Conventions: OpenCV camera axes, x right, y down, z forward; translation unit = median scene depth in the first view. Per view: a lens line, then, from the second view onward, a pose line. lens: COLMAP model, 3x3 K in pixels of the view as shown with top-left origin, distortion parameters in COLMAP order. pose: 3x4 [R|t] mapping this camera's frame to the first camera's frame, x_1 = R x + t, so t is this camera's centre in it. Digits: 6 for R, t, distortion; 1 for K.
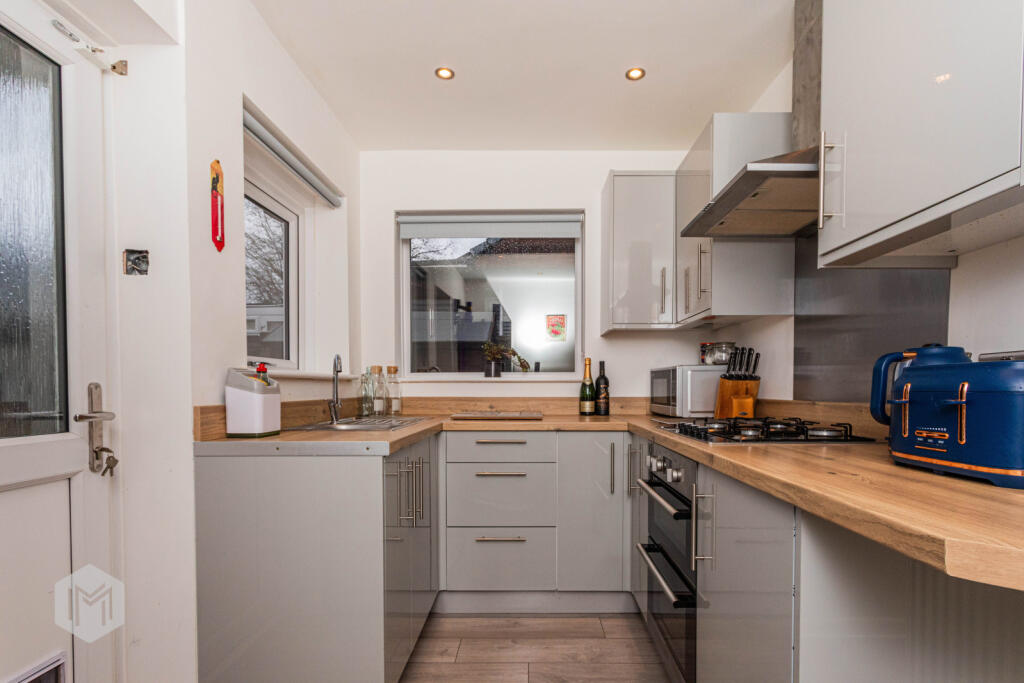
lens RADIAL K [[490.4, 0, 524.6], [0, 490.4, 393.4], [0, 0, 1]] dist [-0.004123, -0.000277]
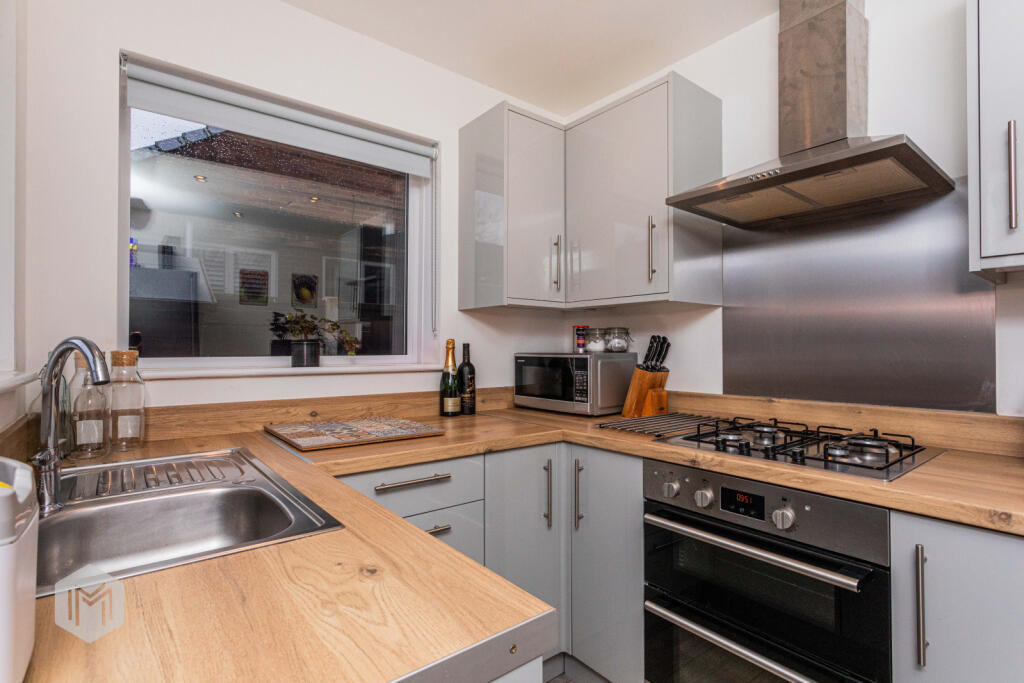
lens RADIAL K [[490.4, 0, 509.3], [0, 490.4, 344.4], [0, 0, 1]] dist [-0.004123, -0.000277]
pose [[0.786009, 0.008923, 0.618150, -0.265359], [0.007392, 0.999689, -0.023830, -0.045614], [-0.618170, 0.023300, 0.785699, 0.355262]]
